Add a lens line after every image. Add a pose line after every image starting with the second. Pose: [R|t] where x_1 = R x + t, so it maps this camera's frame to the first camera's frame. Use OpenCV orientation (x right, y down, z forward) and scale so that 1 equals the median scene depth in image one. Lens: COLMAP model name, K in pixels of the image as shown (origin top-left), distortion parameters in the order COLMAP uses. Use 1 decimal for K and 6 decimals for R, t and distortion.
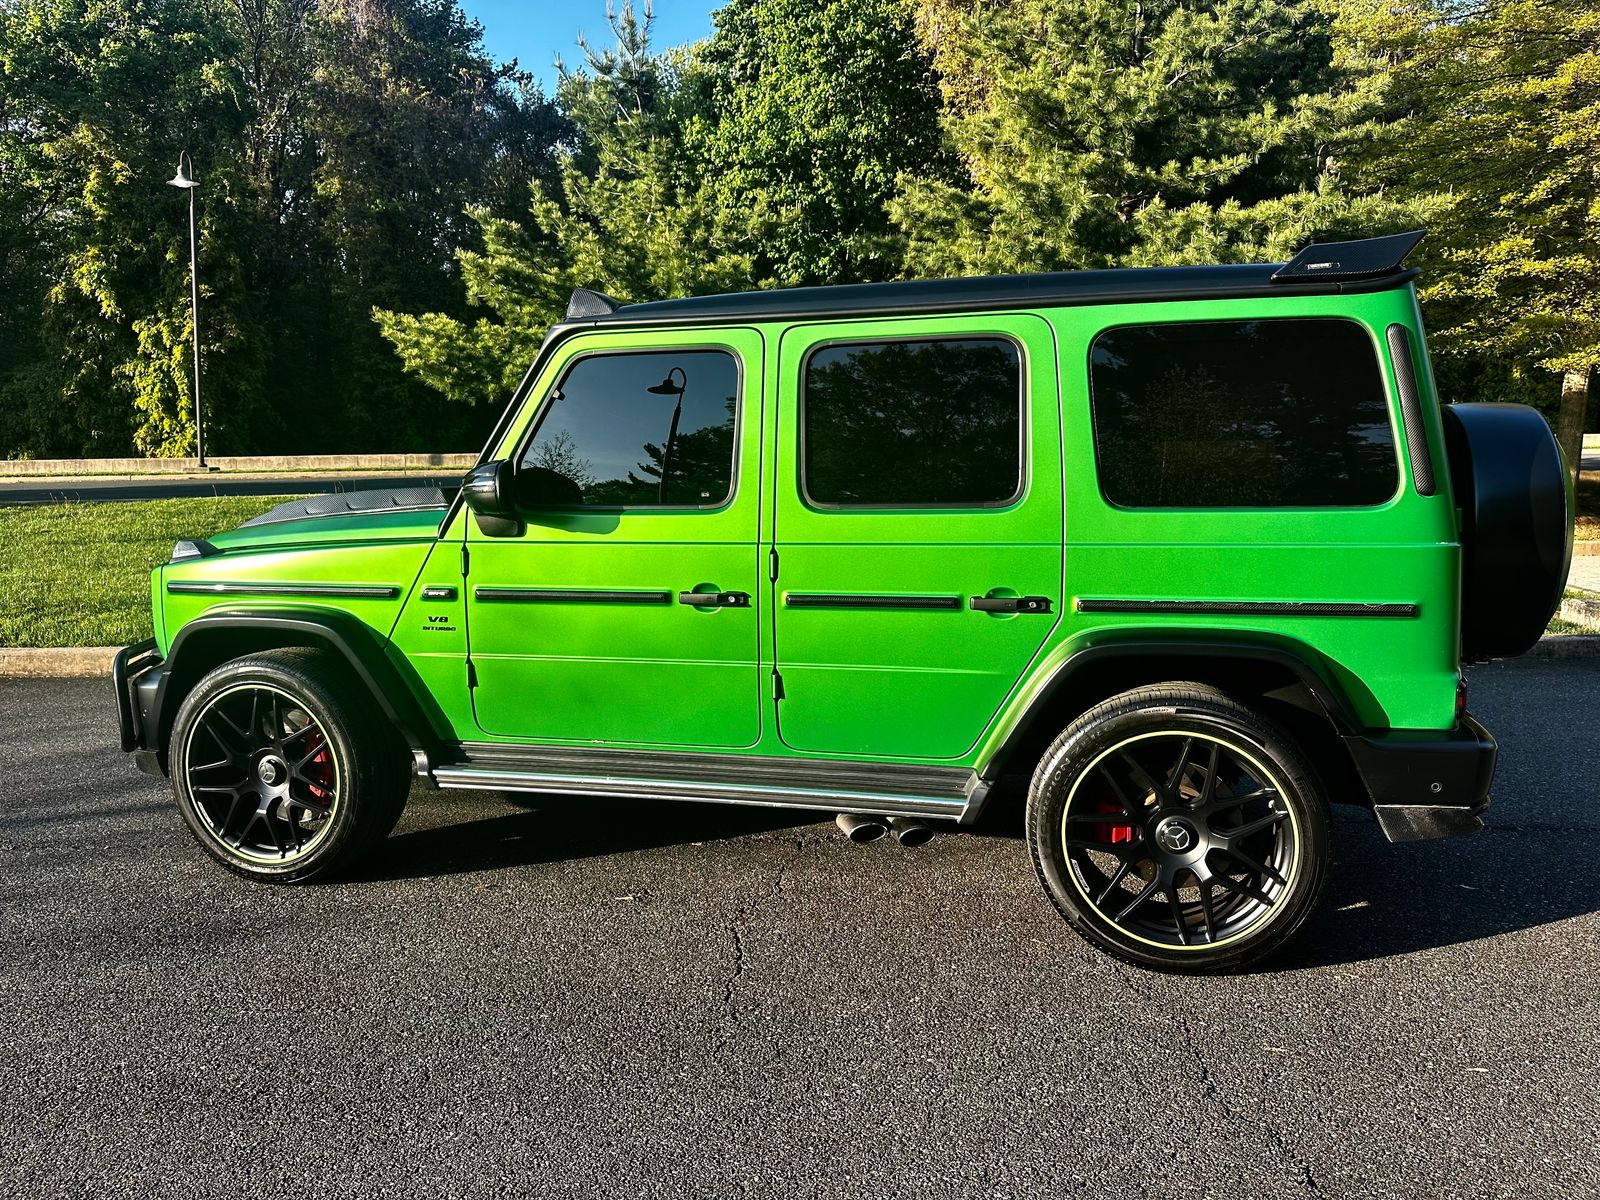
lens RADIAL K [[1143.6, 0, 802.3], [0, 1143.6, 596.1], [0, 0, 1]] dist [0.004982, -0.009122]
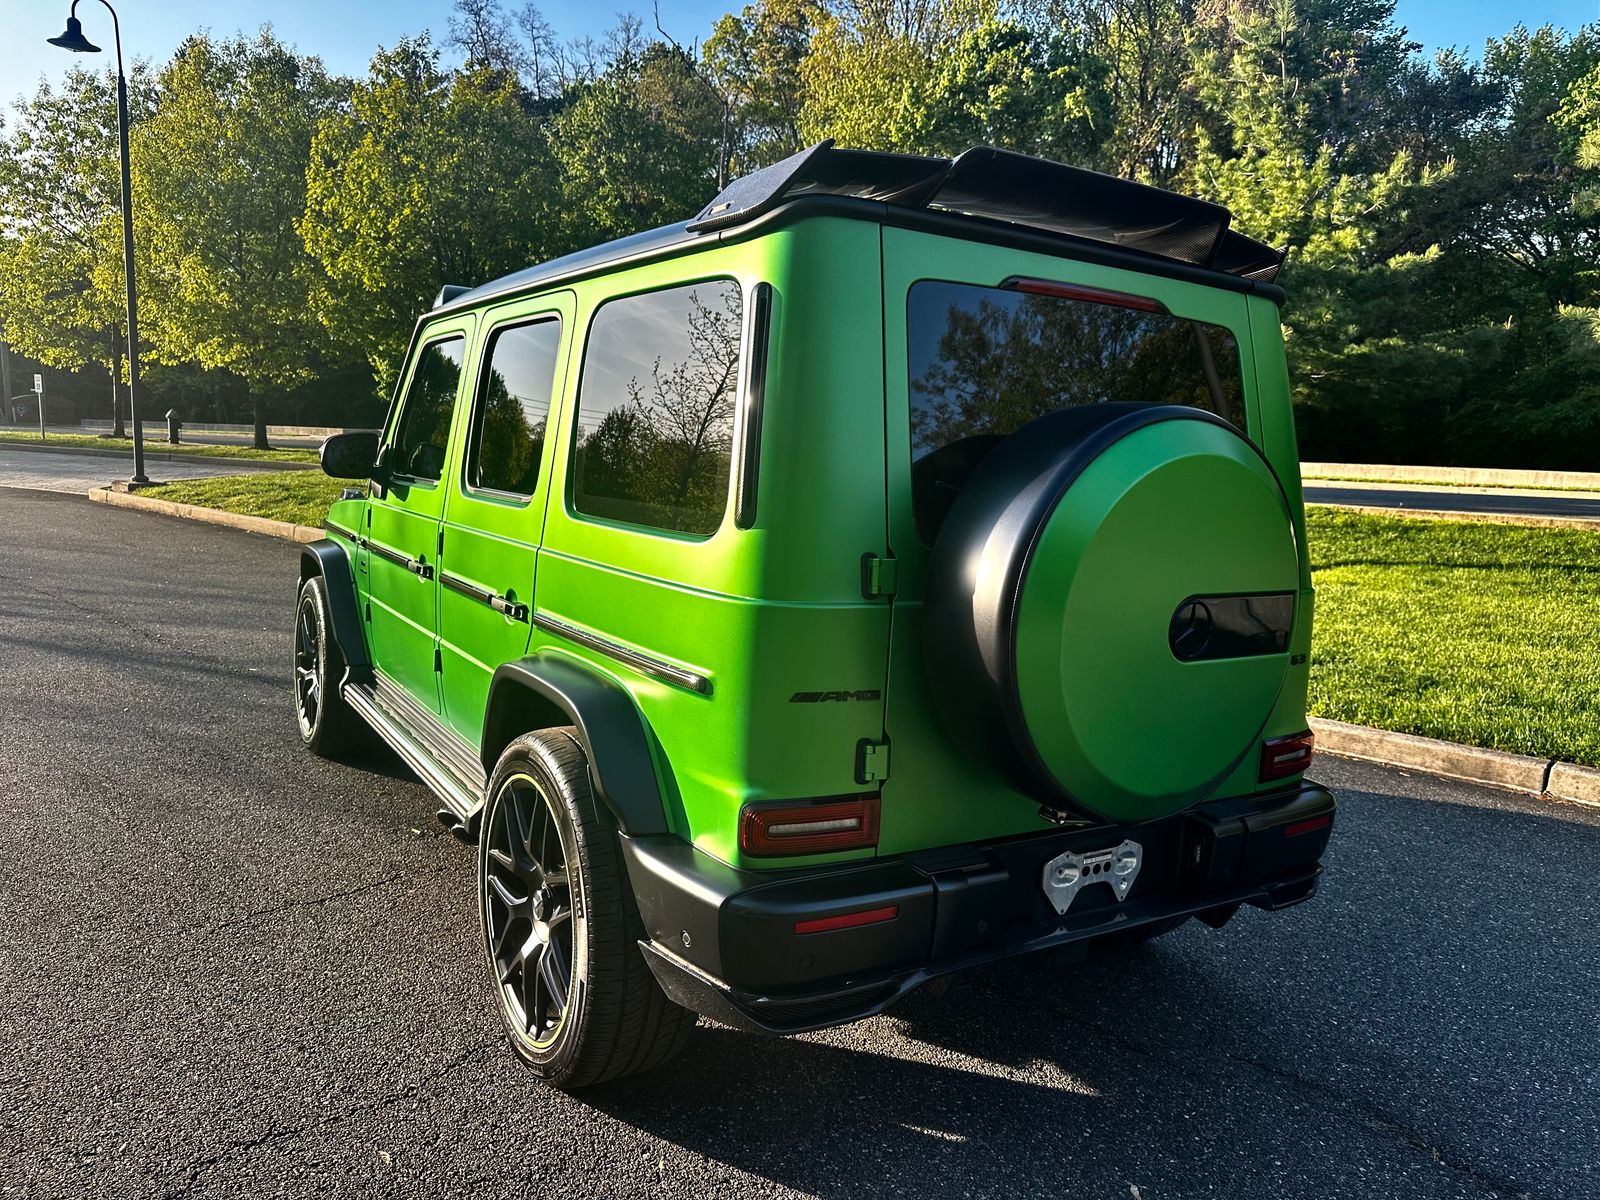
lens RADIAL K [[1144.5, 0, 801.6], [0, 1144.5, 604.5], [0, 0, 1]] dist [0.016382, -0.020734]
pose [[0.722179, 0.137096, -0.677984, 0.277241], [-0.136522, 0.989132, 0.054592, -0.022060], [0.678100, 0.053135, 0.733046, 0.138493]]
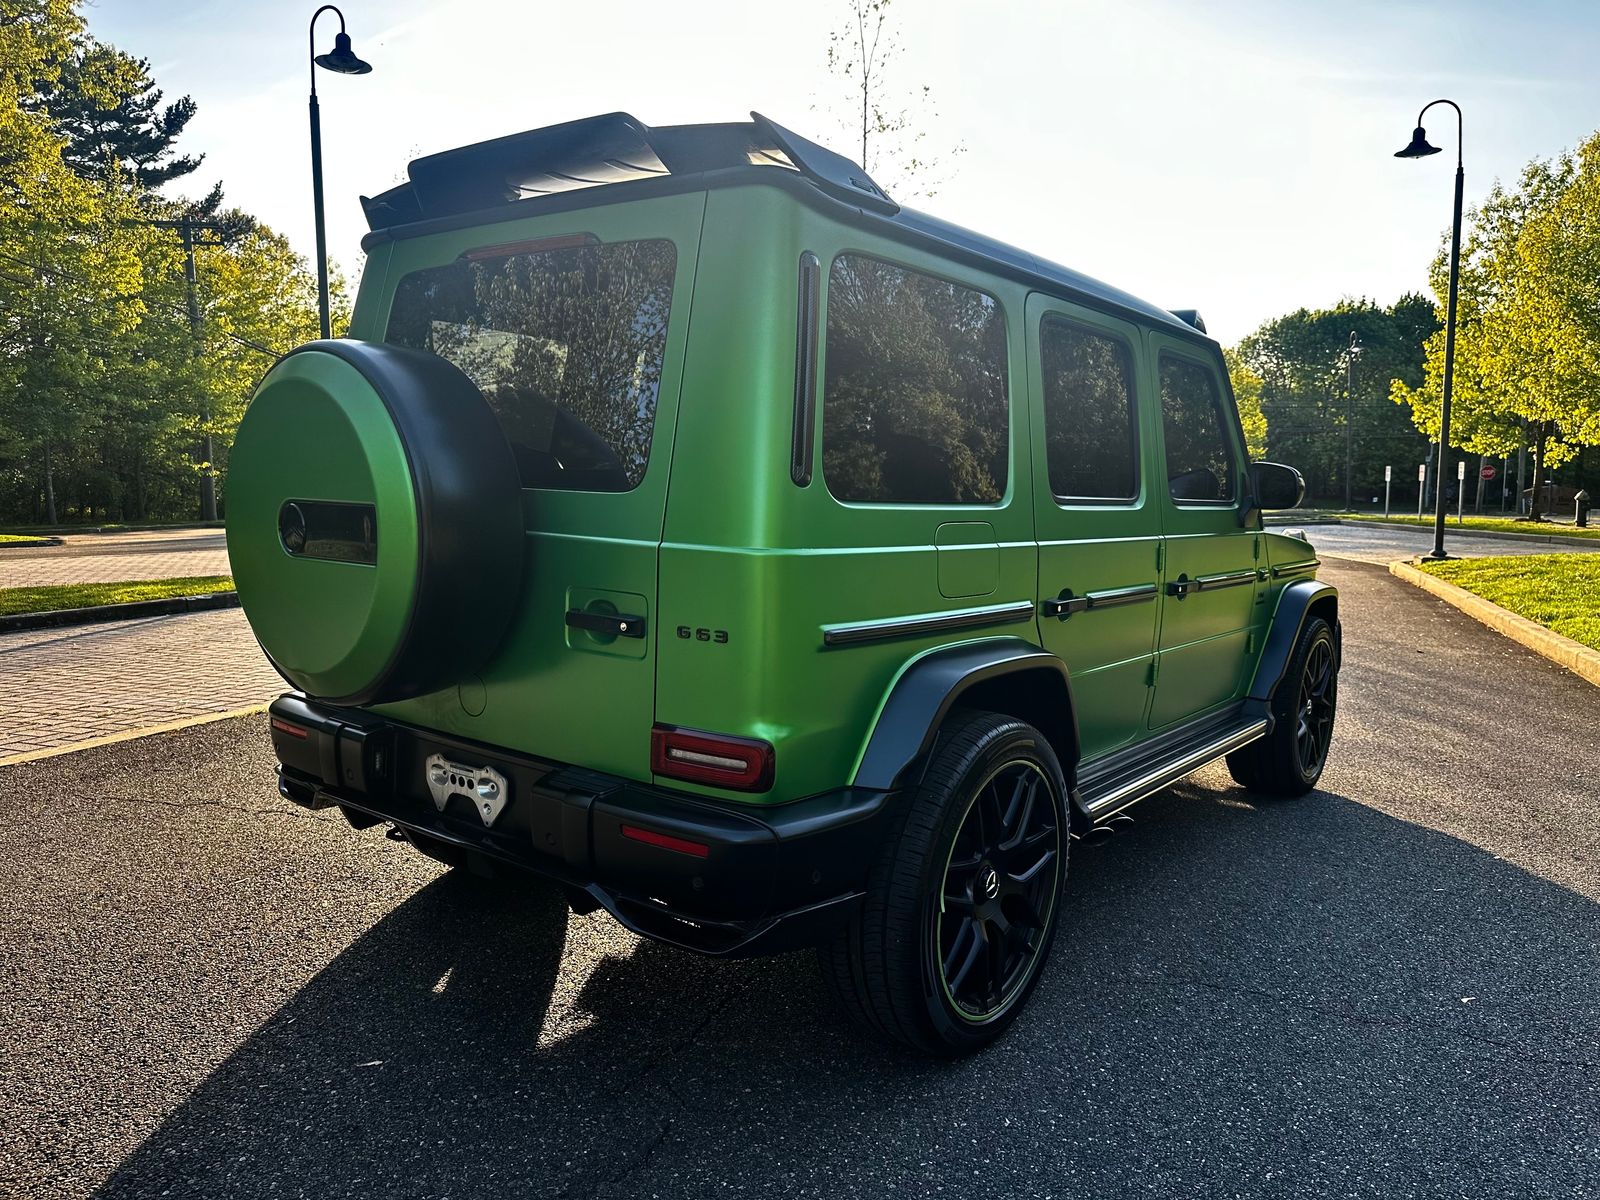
lens RADIAL K [[1156.9, 0, 800.0], [0, 1156.9, 600.0], [0, 0, 1]] dist [0.009589, -0.024219]
pose [[-0.399435, 0.089974, -0.912336, 0.364295], [-0.133762, 0.978802, 0.155093, -0.051448], [0.906951, 0.183985, -0.378933, 0.486949]]
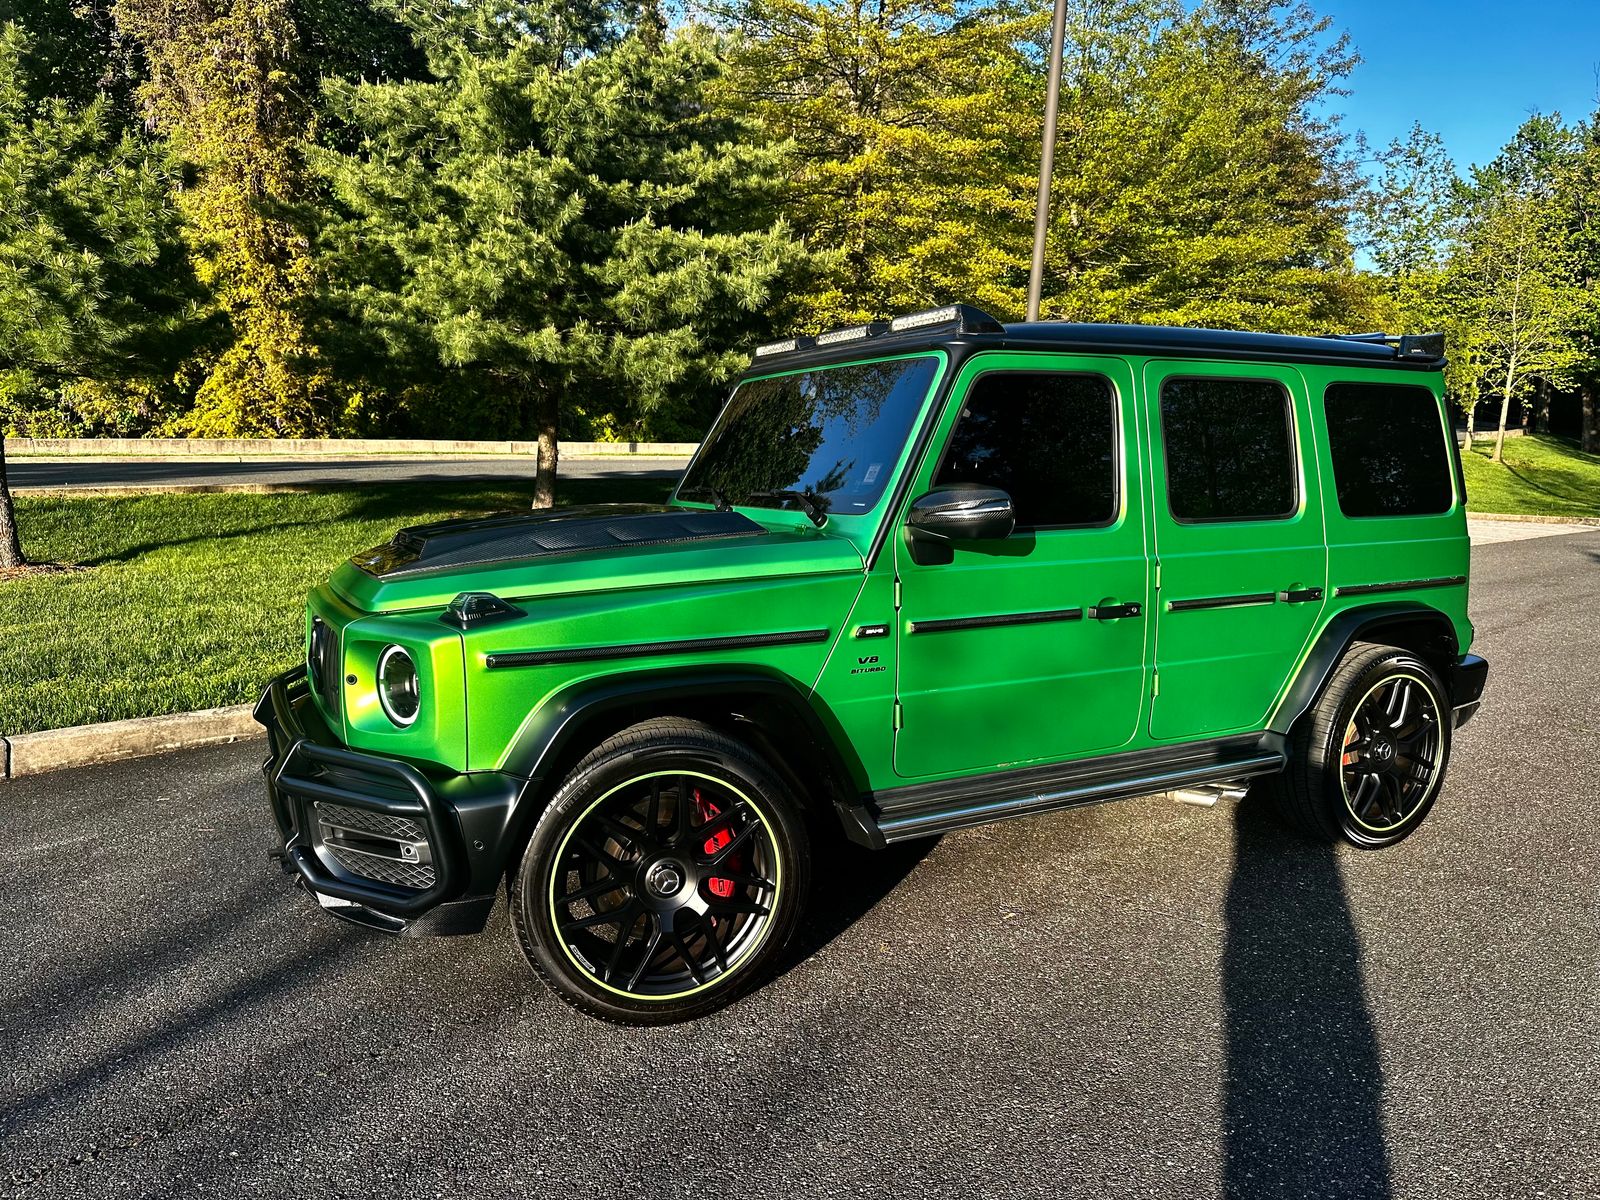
lens RADIAL K [[1144.5, 0, 801.6], [0, 1144.5, 604.5], [0, 0, 1]] dist [0.016382, -0.020734]
pose [[0.733996, -0.075814, 0.674909, -0.309941], [0.068375, 0.996950, 0.037629, -0.019488], [-0.675703, 0.018527, 0.736941, 0.121617]]
